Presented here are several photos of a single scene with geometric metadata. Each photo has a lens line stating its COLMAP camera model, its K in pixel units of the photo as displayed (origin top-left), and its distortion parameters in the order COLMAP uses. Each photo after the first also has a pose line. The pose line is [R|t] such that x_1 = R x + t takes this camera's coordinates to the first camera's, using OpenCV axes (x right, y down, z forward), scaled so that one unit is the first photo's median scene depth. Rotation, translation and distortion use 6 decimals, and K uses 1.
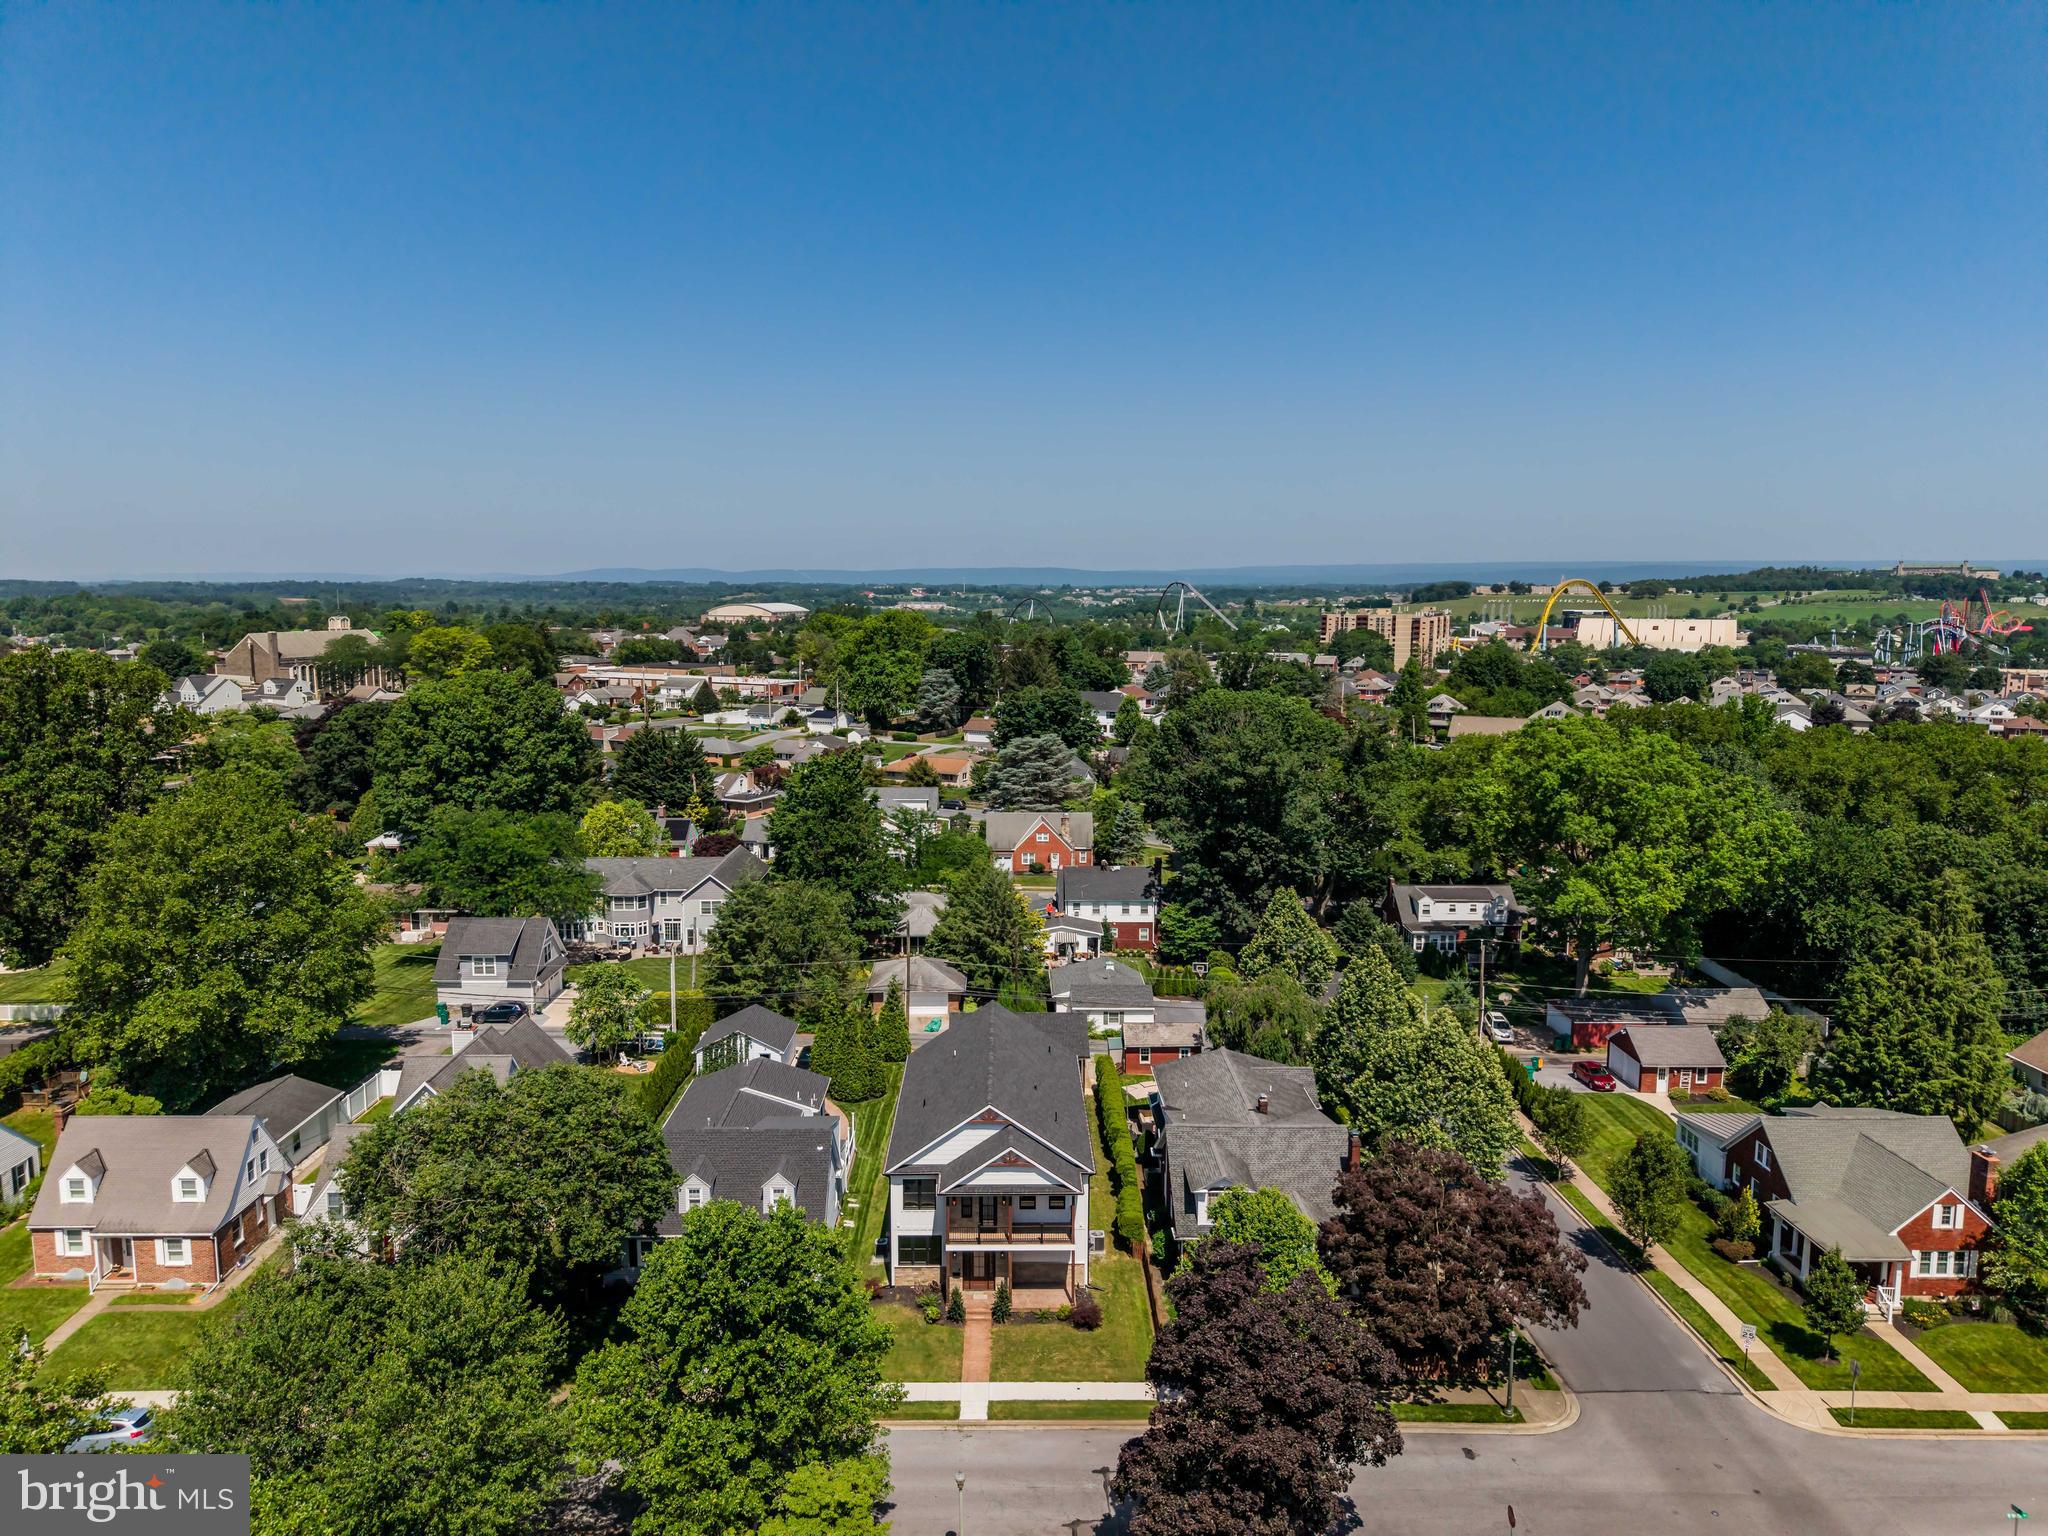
lens RADIAL K [[1363.8, 0, 1024.0], [0, 1363.8, 768.0], [0, 0, 1]] dist [0.064269, -0.049484]
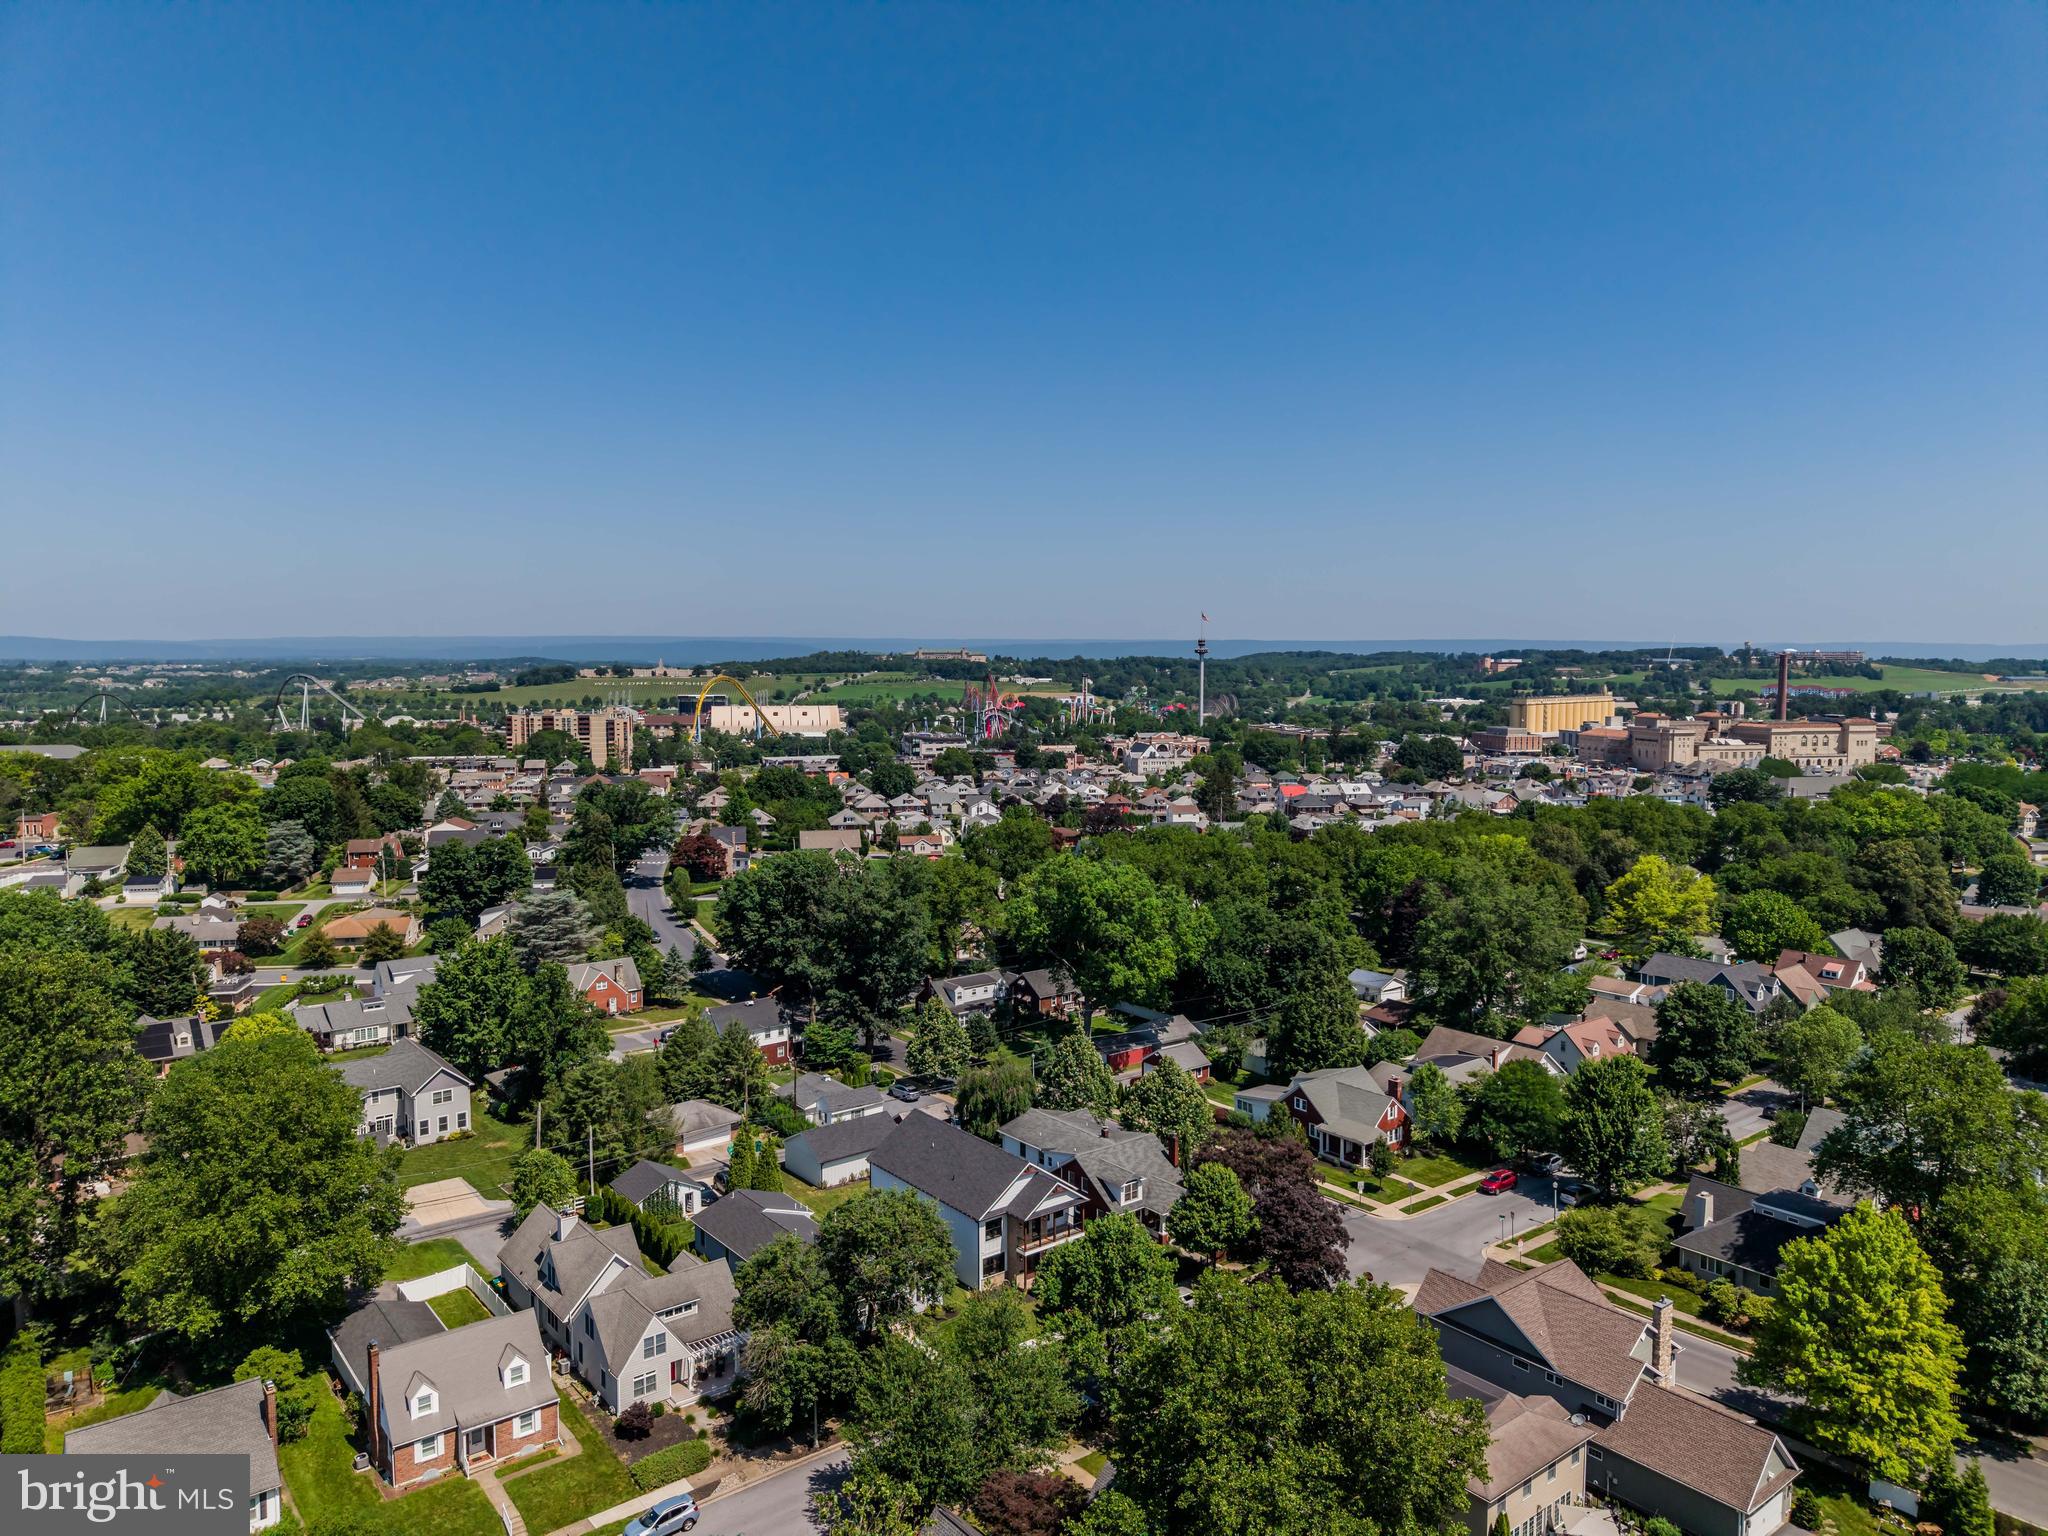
lens RADIAL K [[1370.3, 0, 1024.0], [0, 1370.3, 768.0], [0, 0, 1]] dist [0.062107, -0.085100]
pose [[0.796590, -0.051060, 0.602359, -0.386004], [0.082992, 0.996229, -0.025305, -0.070417], [-0.598796, 0.070148, 0.797824, -0.132568]]
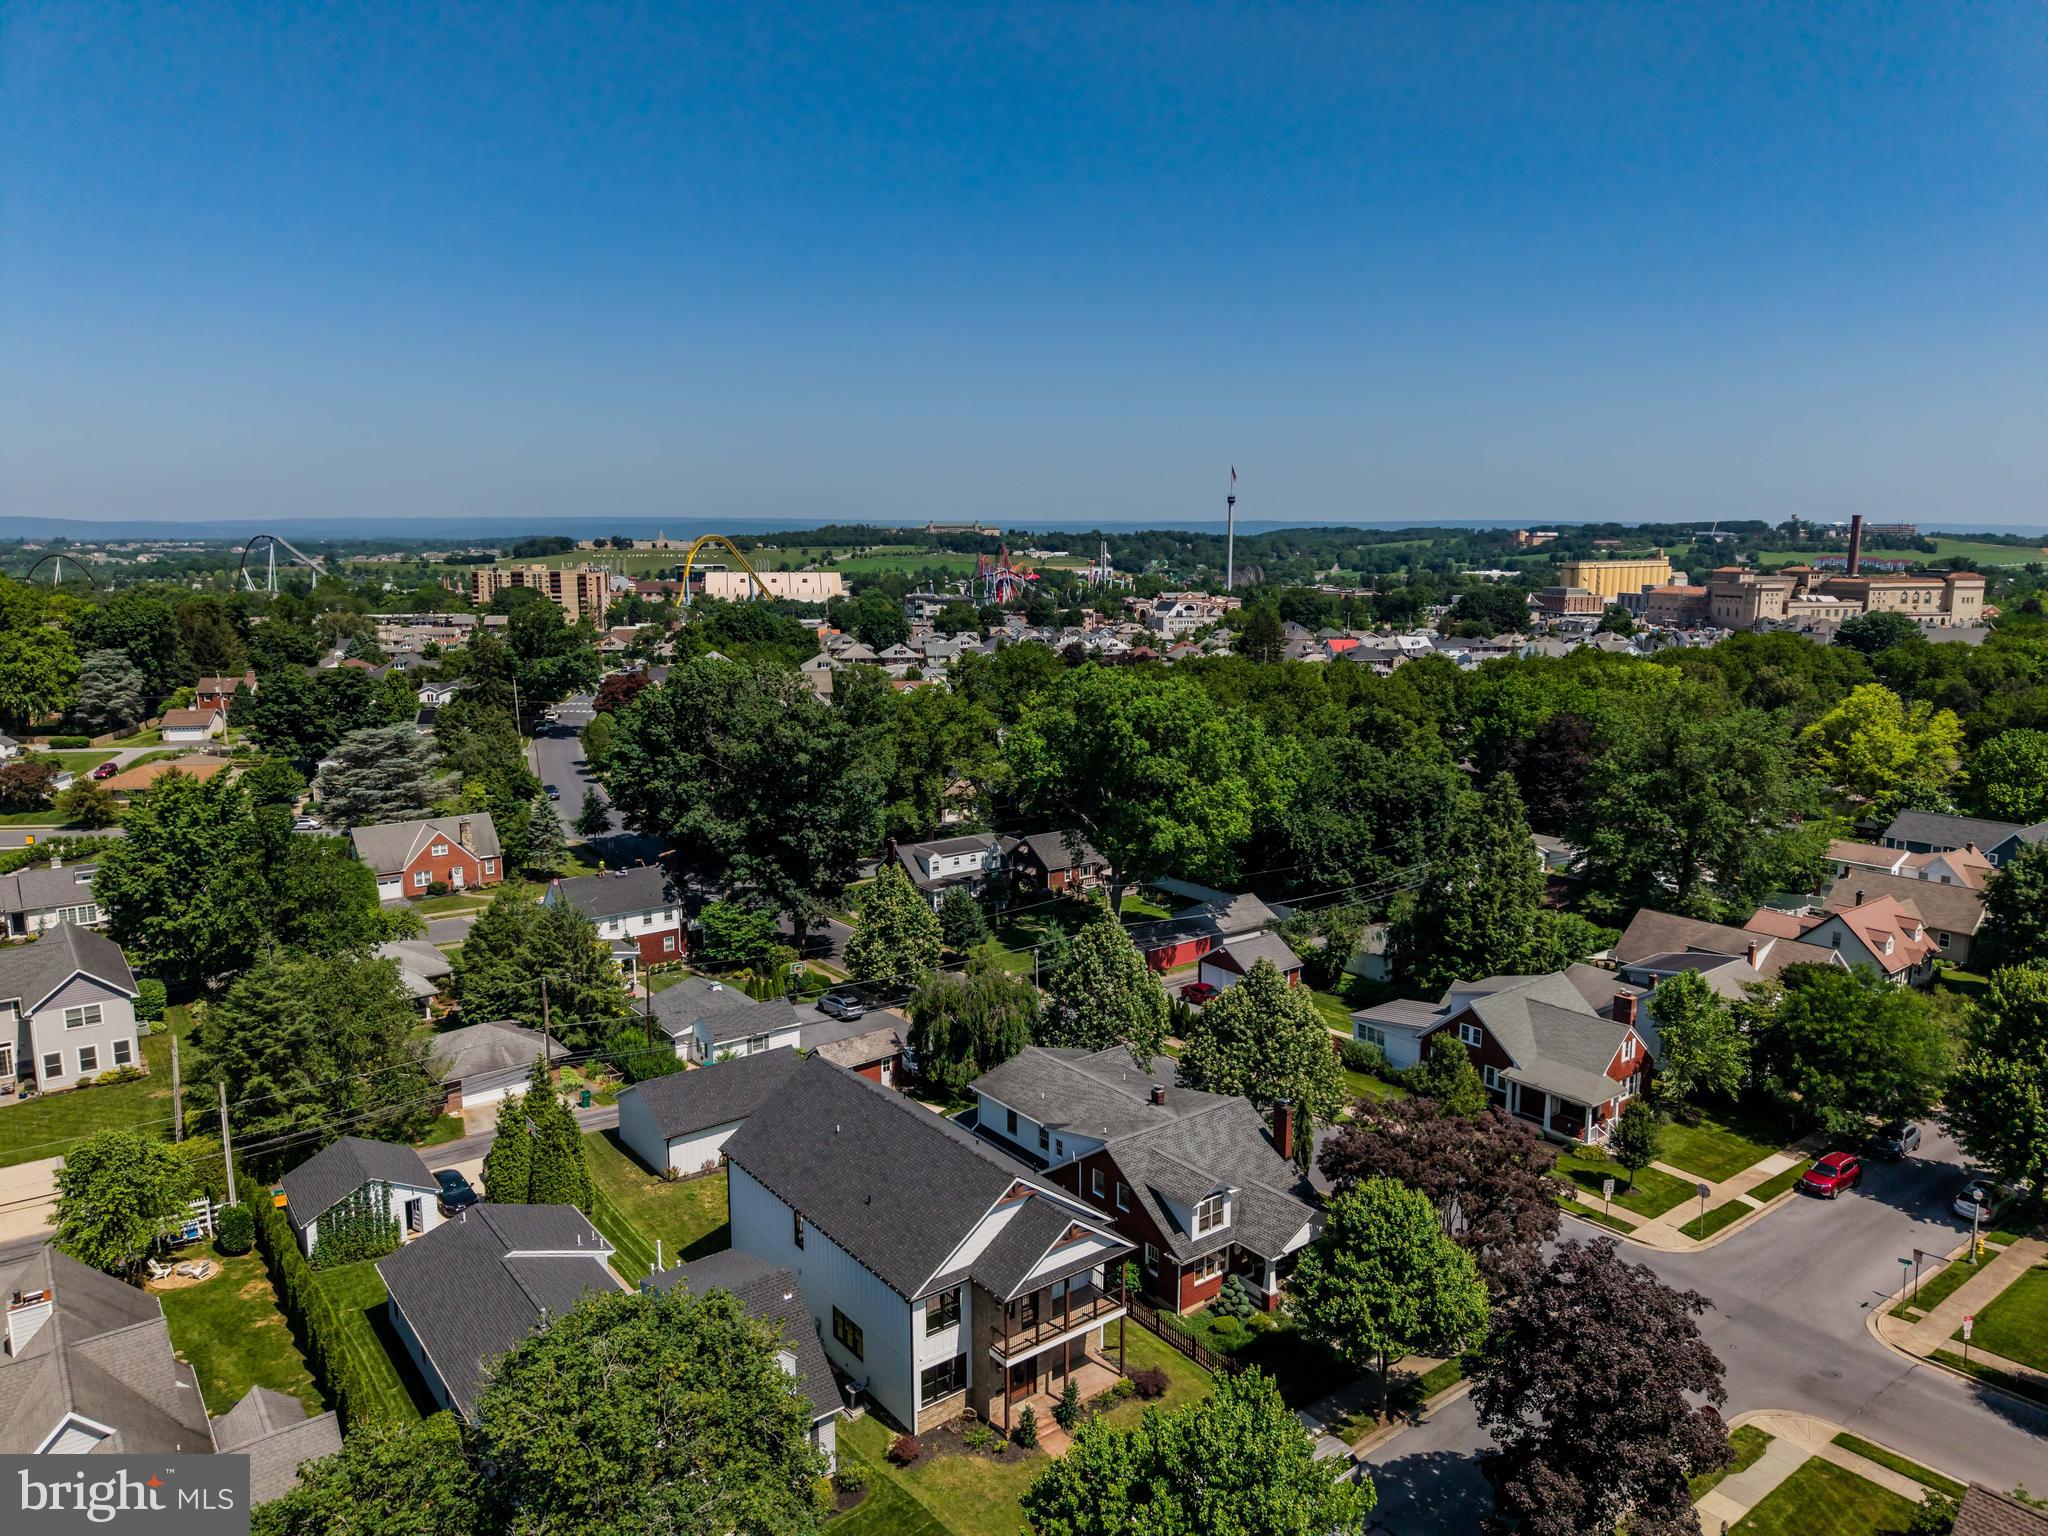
lens RADIAL K [[1380.4, 0, 1024.0], [0, 1380.4, 768.0], [0, 0, 1]] dist [0.038244, -0.033887]
pose [[0.803405, -0.099653, 0.587034, -0.186526], [0.081559, 0.995021, 0.057291, -0.016597], [-0.589820, 0.001850, 0.807532, 0.127748]]
